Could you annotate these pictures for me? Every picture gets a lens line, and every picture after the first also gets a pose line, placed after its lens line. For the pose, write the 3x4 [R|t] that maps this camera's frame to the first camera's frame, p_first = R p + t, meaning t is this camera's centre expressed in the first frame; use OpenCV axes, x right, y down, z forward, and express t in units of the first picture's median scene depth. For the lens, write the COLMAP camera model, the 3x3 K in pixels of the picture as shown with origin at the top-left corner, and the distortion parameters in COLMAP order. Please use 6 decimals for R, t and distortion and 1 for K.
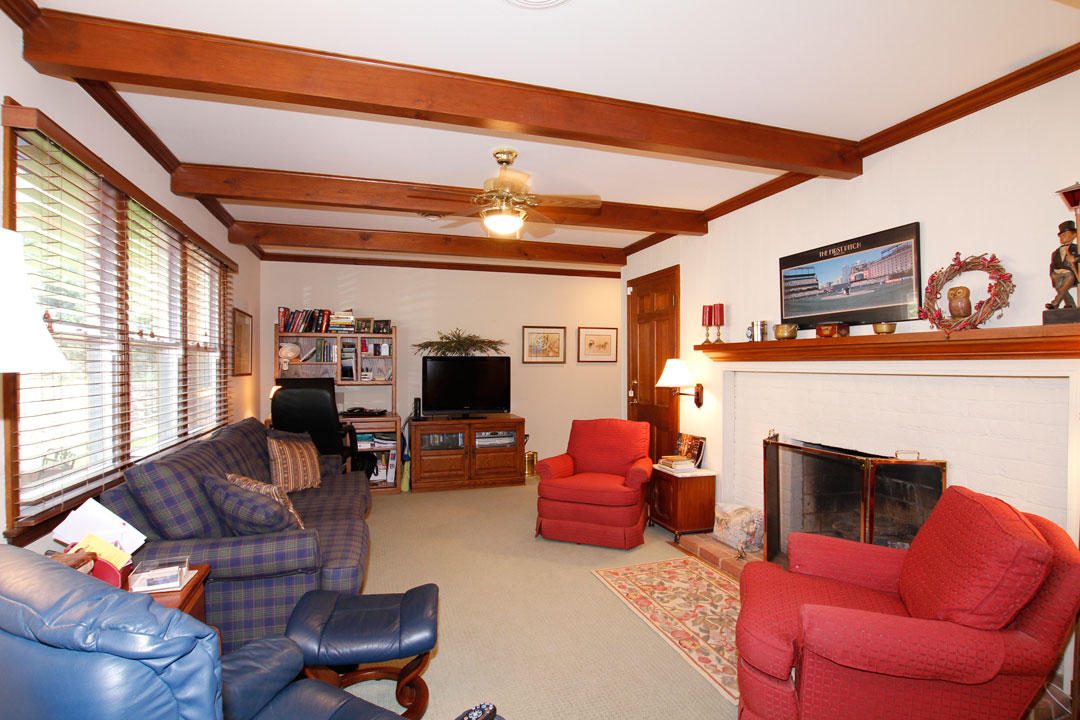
lens RADIAL K [[533.1, 0, 540.6], [0, 533.1, 364.0], [0, 0, 1]] dist [-0.030695, 0.001272]
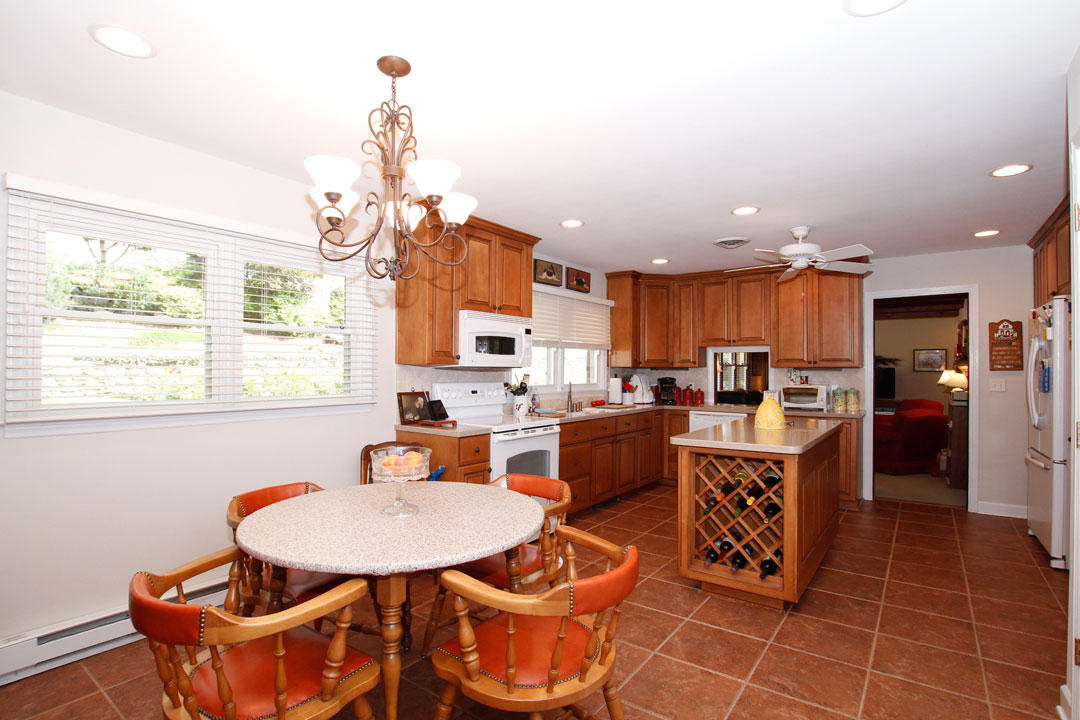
lens RADIAL K [[533.1, 0, 540.6], [0, 533.1, 364.0], [0, 0, 1]] dist [-0.030695, 0.001272]
pose [[0.586374, -0.004579, -0.810028, 0.657104], [-0.005088, 0.999943, -0.009336, -0.003787], [0.810025, 0.009596, 0.586317, -0.982279]]
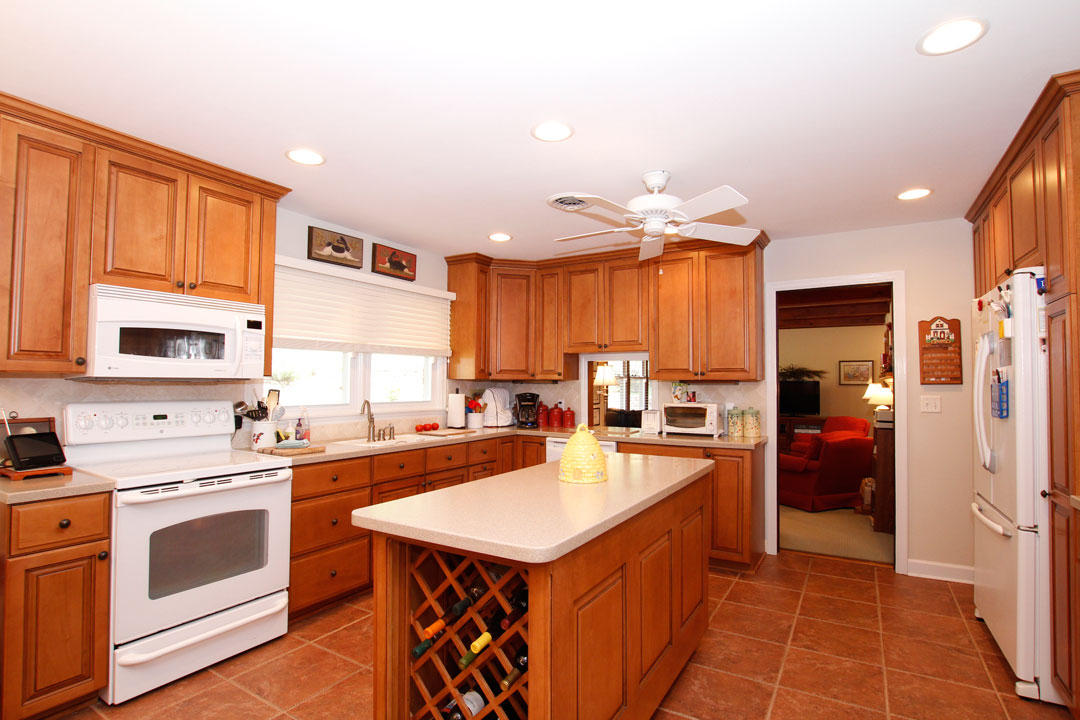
lens RADIAL K [[533.1, 0, 540.6], [0, 533.1, 364.0], [0, 0, 1]] dist [-0.030695, 0.001272]
pose [[0.655546, -0.021787, -0.754841, 0.584353], [-0.006487, 0.999384, -0.034479, -0.004634], [0.755127, 0.027499, 0.655002, -0.686604]]
